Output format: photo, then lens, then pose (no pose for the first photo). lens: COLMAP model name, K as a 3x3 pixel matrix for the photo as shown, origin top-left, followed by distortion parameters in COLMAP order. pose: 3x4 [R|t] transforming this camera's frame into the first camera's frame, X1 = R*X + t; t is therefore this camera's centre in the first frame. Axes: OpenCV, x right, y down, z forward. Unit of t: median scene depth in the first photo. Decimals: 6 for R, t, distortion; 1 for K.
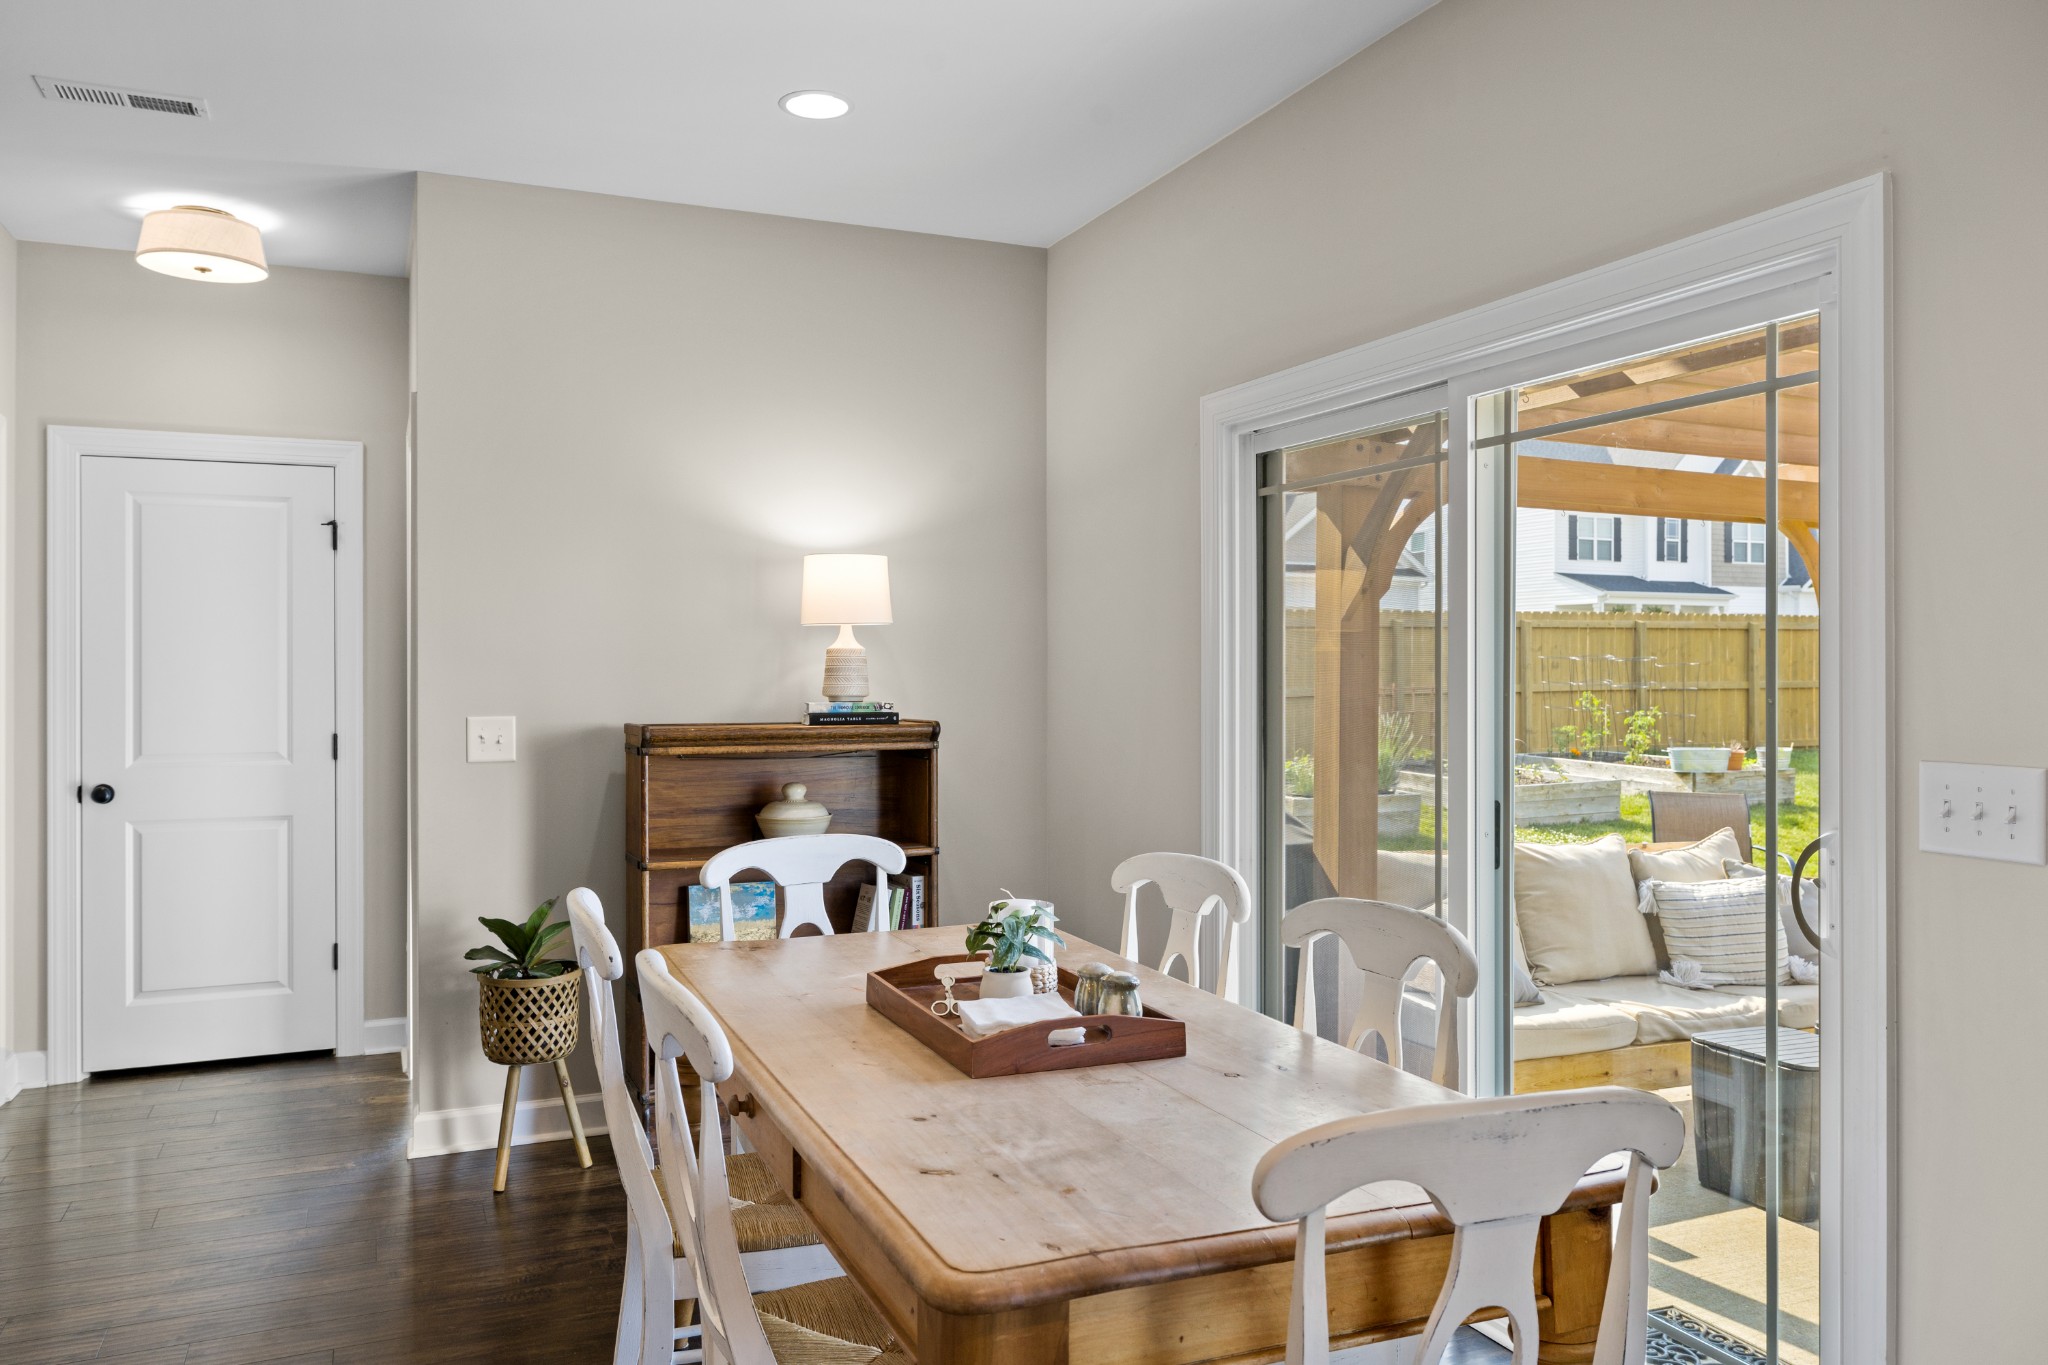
lens RADIAL K [[1445.4, 0, 1002.4], [0, 1445.4, 655.4], [0, 0, 1]] dist [-0.003222, 0.009198]
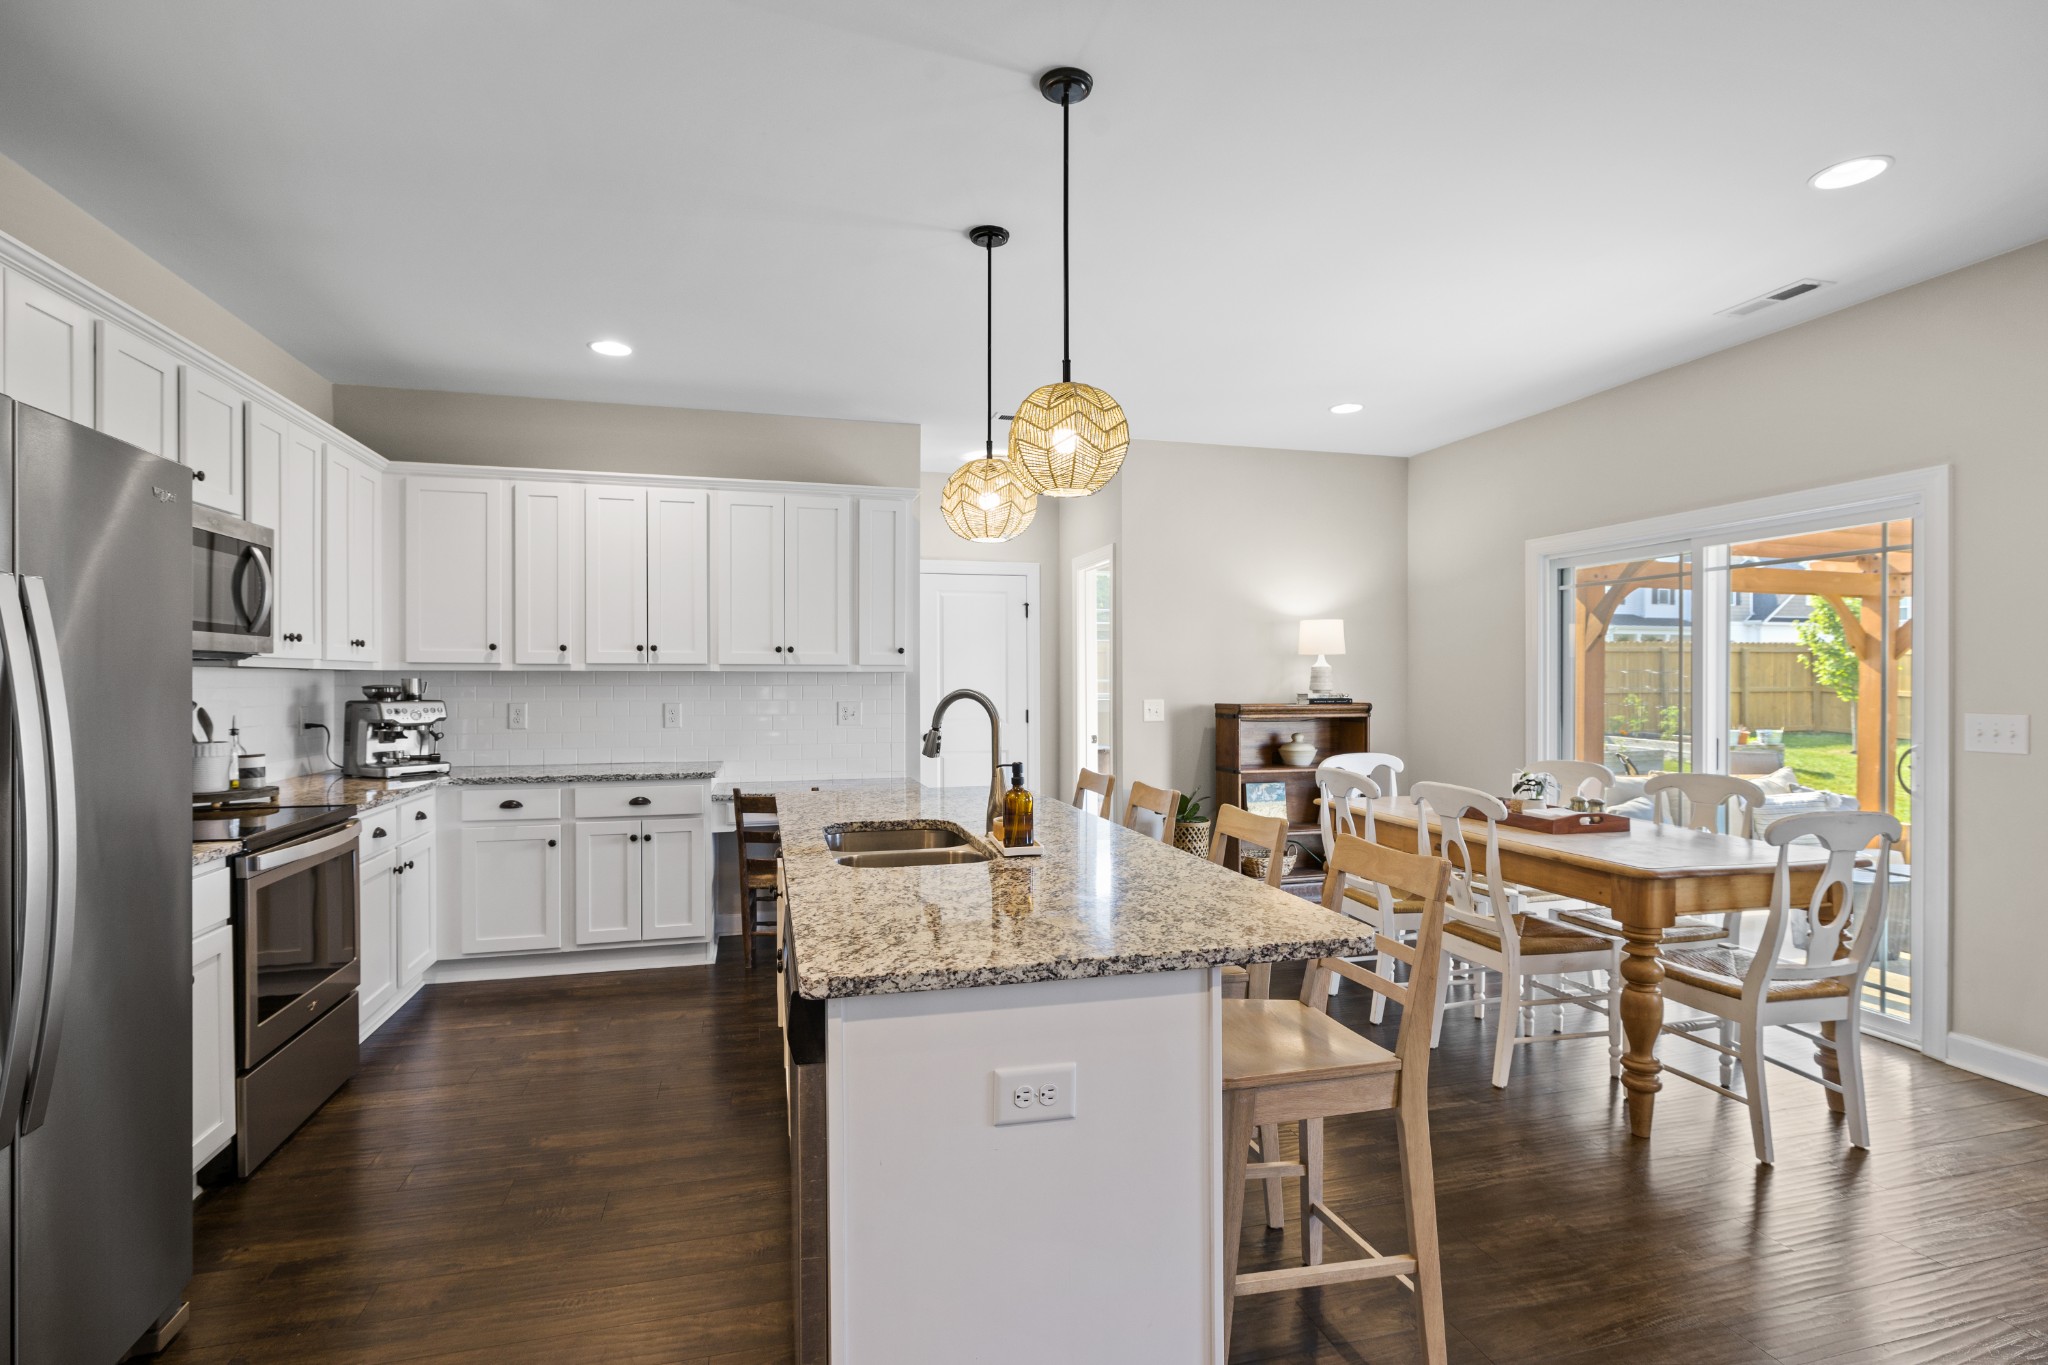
lens RADIAL K [[970.0, 0, 1020.7], [0, 970.0, 682.9], [0, 0, 1]] dist [-0.005804, 0.000588]
pose [[0.990051, 0.001069, -0.140706, -0.298196], [0.000736, 0.999918, 0.012776, 0.000549], [0.140708, -0.012753, 0.989969, -0.346375]]
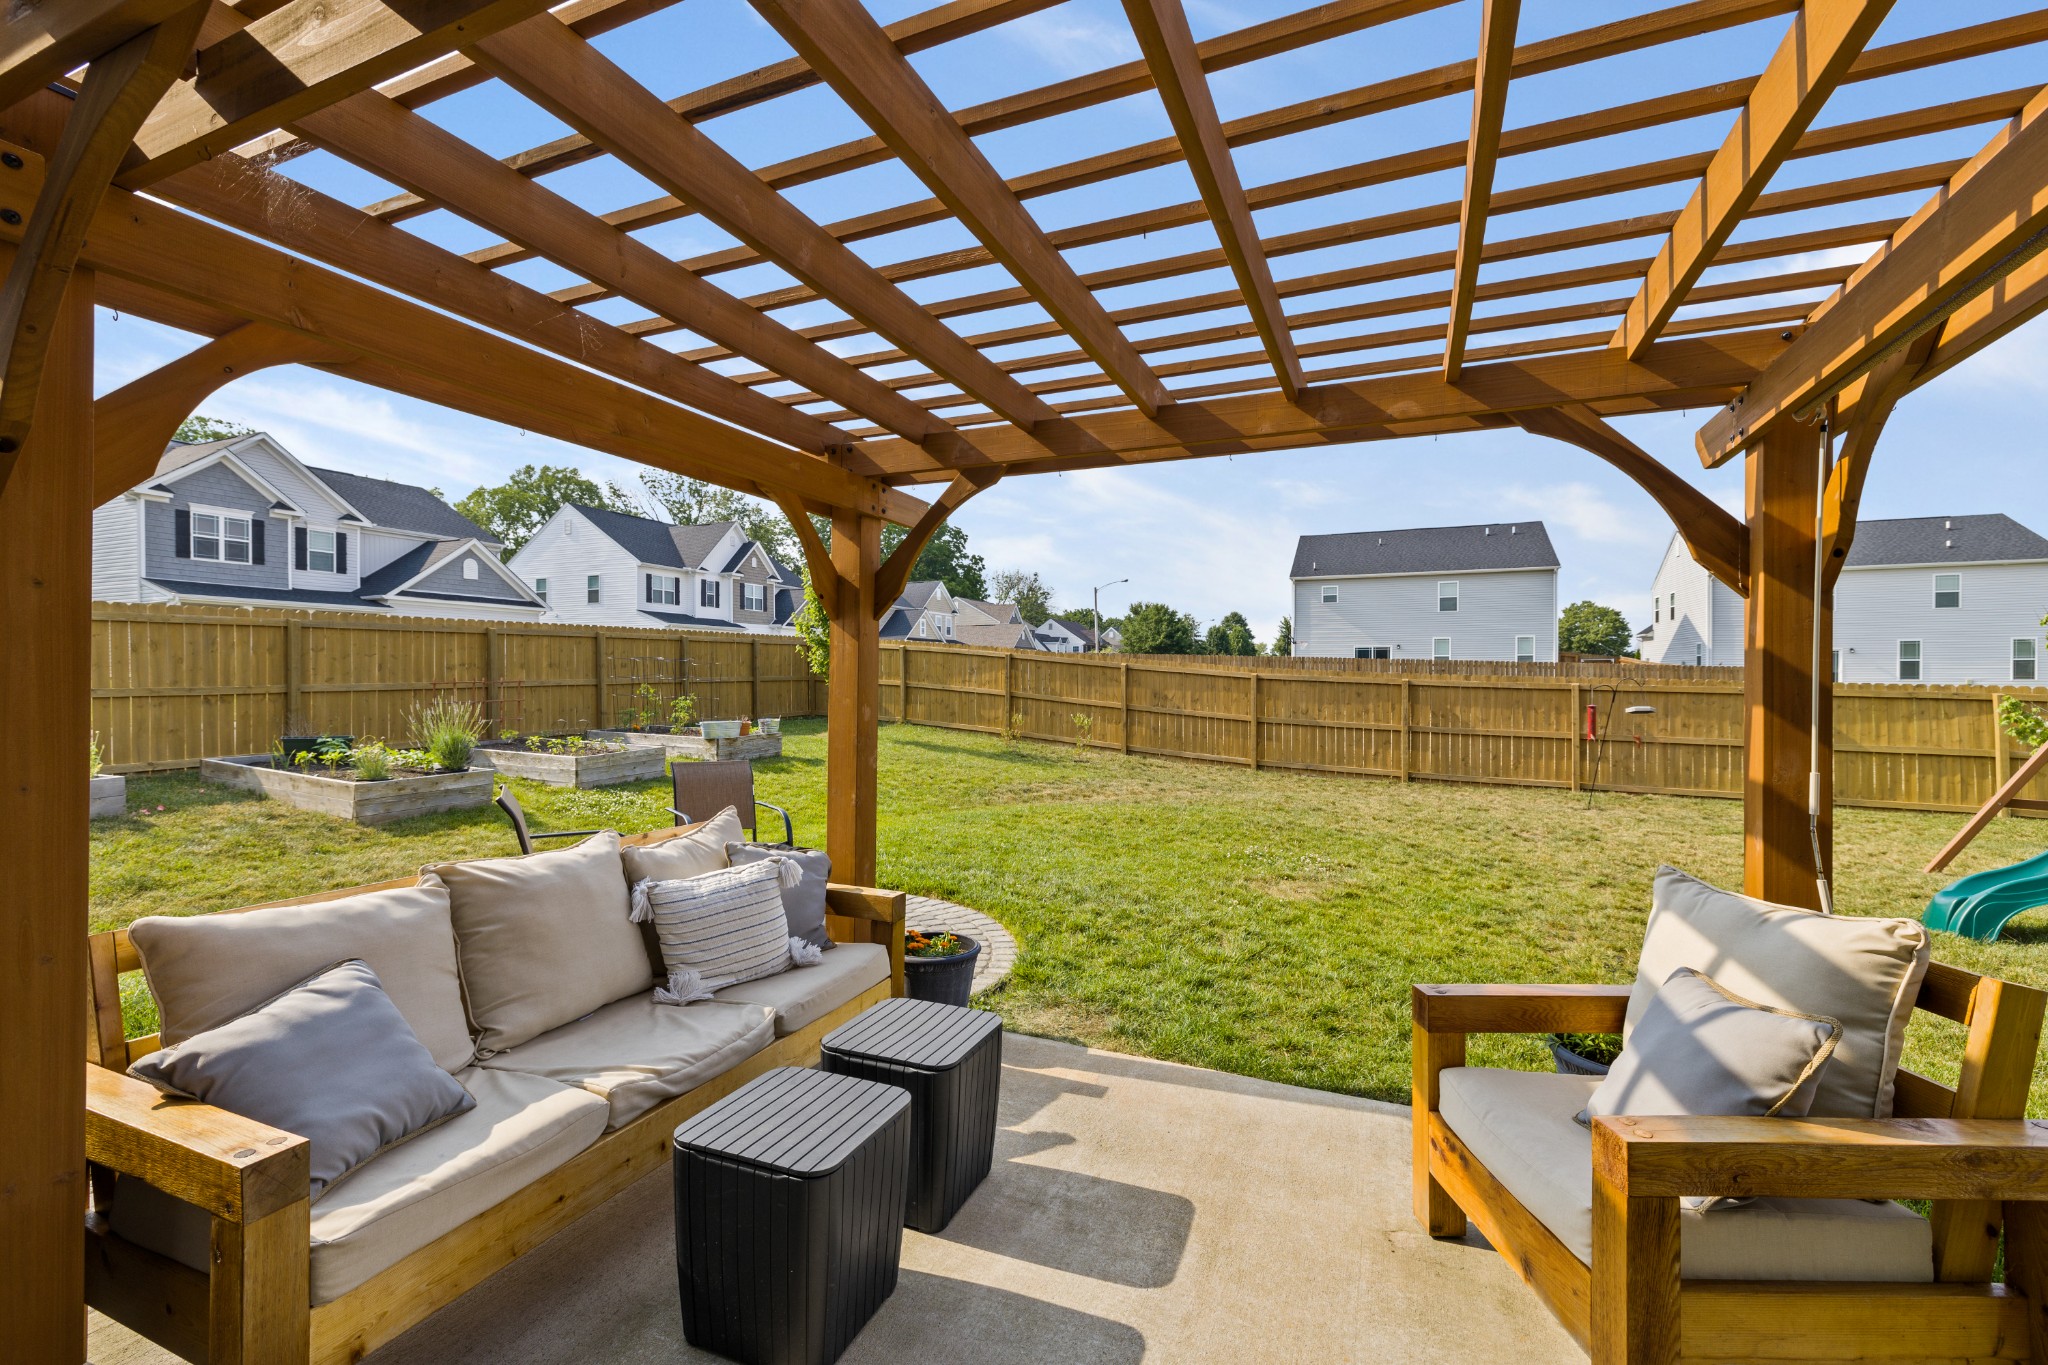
lens RADIAL K [[864.7, 0, 1020.2], [0, 864.7, 678.0], [0, 0, 1]] dist [0.000108, 0.000271]
pose [[0.714298, -0.007781, 0.699799, 0.261817], [-0.001620, 0.999917, 0.012772, 0.027976], [-0.699840, -0.010256, 0.714226, 0.501479]]
